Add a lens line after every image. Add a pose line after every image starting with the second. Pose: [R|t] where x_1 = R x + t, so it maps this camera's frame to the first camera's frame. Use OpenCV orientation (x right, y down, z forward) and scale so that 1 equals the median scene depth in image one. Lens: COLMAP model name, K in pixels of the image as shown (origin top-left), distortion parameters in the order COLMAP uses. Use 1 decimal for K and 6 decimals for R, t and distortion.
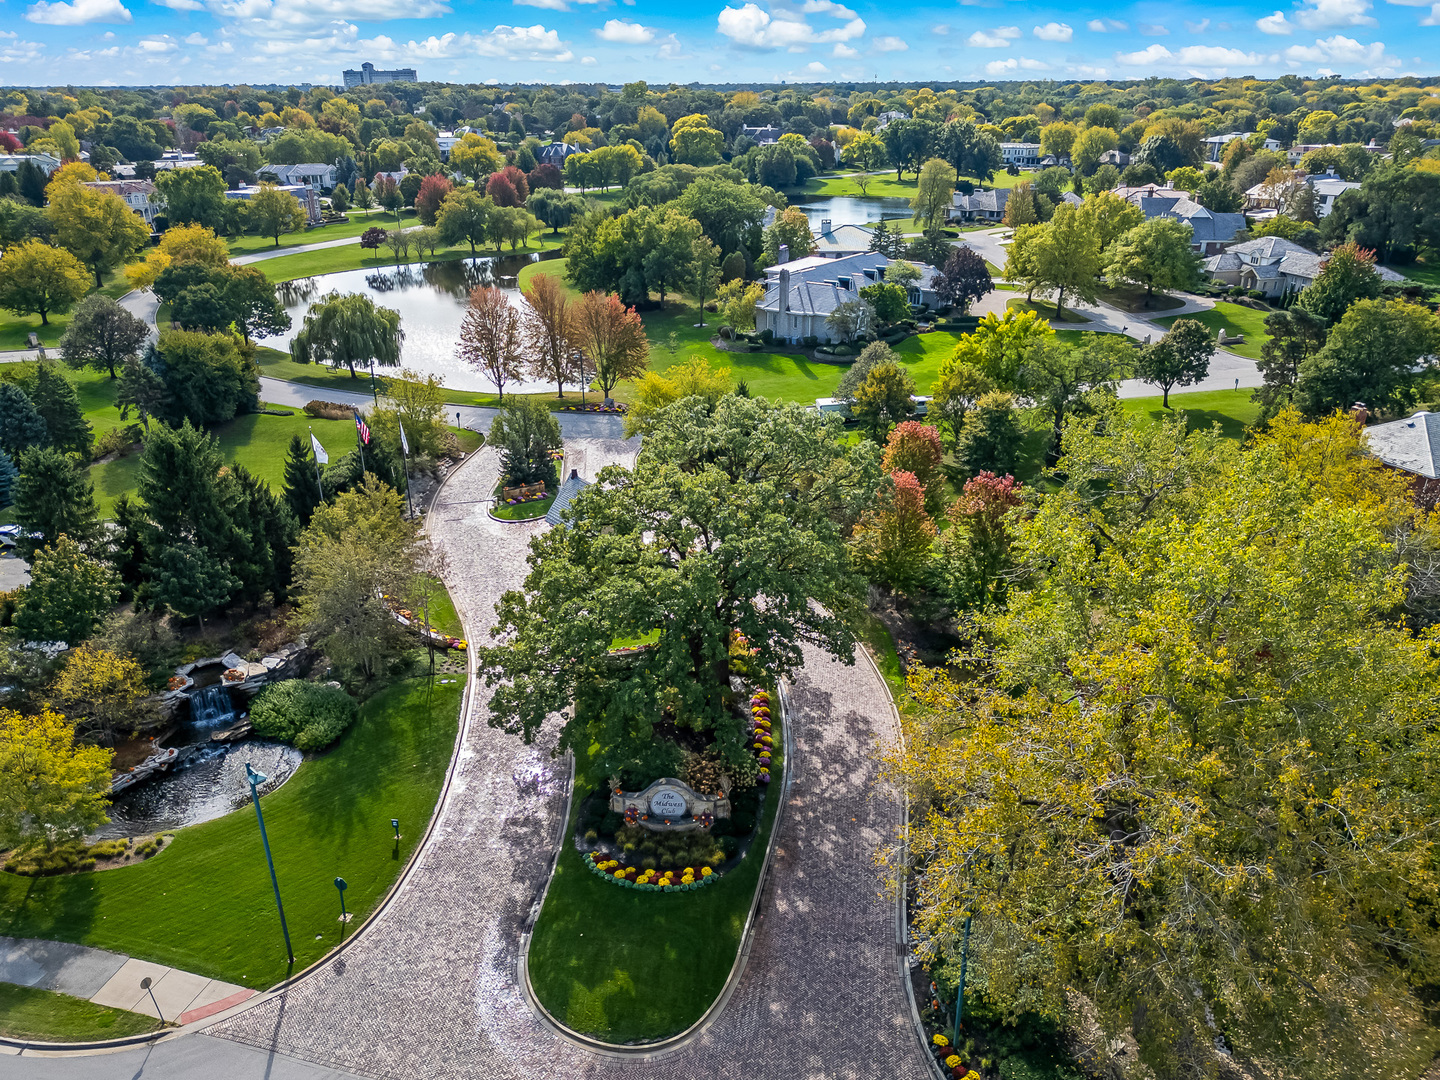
lens RADIAL K [[1033.9, 0, 720.0], [0, 1033.9, 540.0], [0, 0, 1]] dist [0.071825, -0.074388]
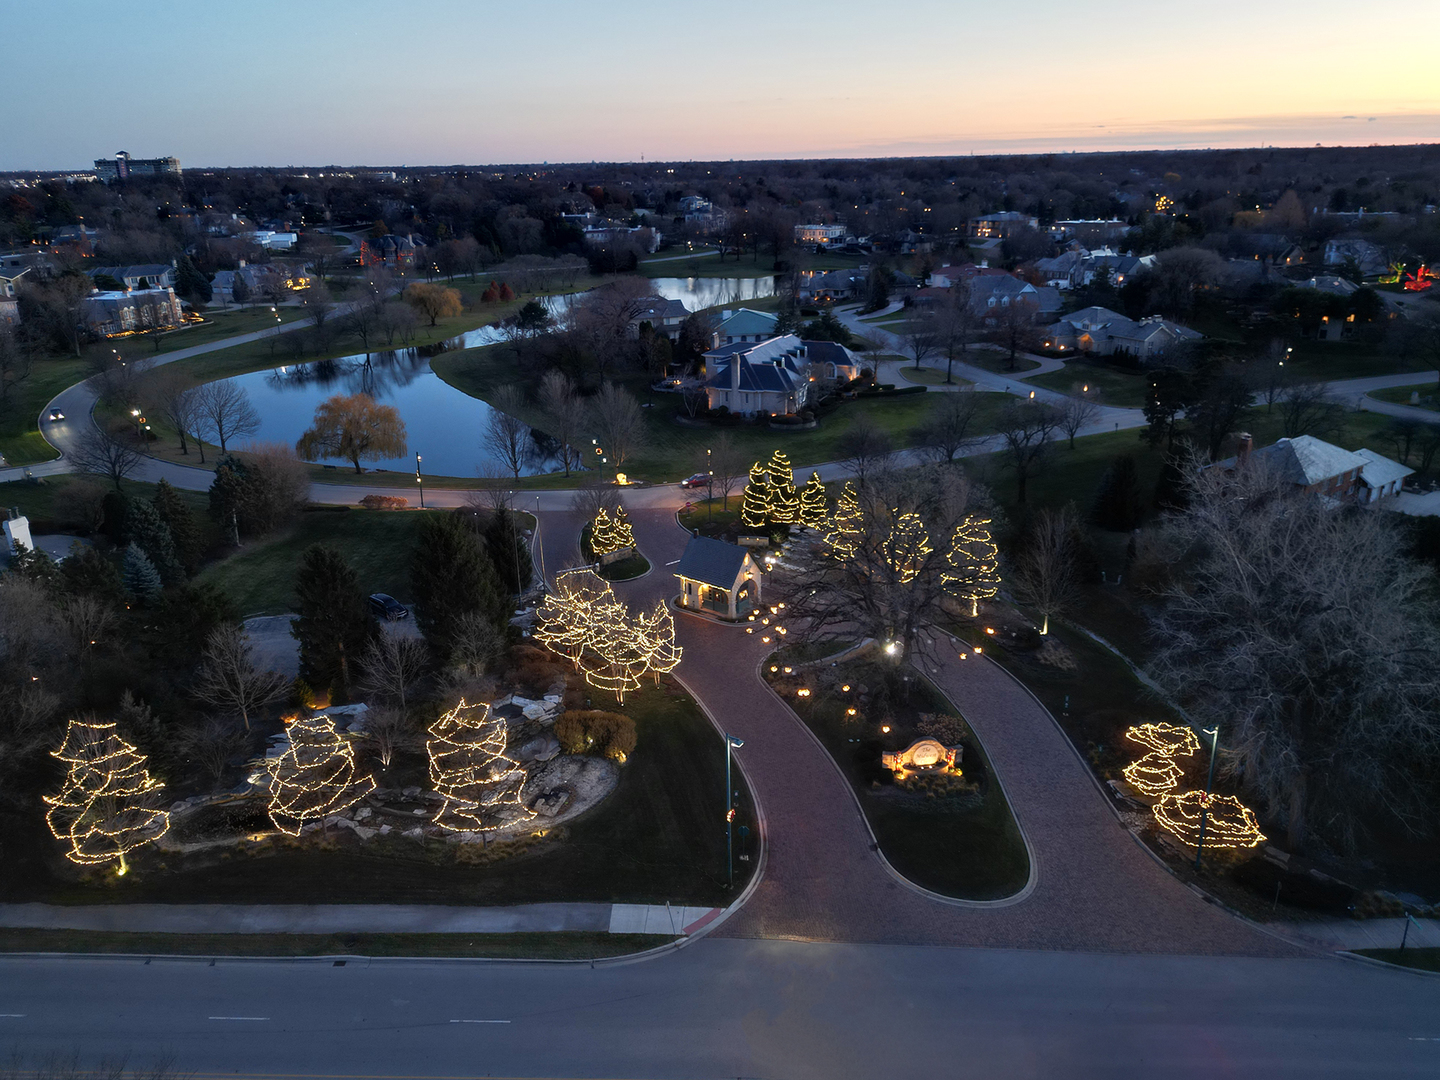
lens RADIAL K [[1033.9, 0, 720.0], [0, 1033.9, 540.0], [0, 0, 1]] dist [0.071825, -0.074388]
pose [[0.976861, -0.085276, 0.196138, -0.262172], [0.097756, 0.993698, -0.054838, 0.009282], [-0.190226, 0.072743, 0.979042, -0.145548]]
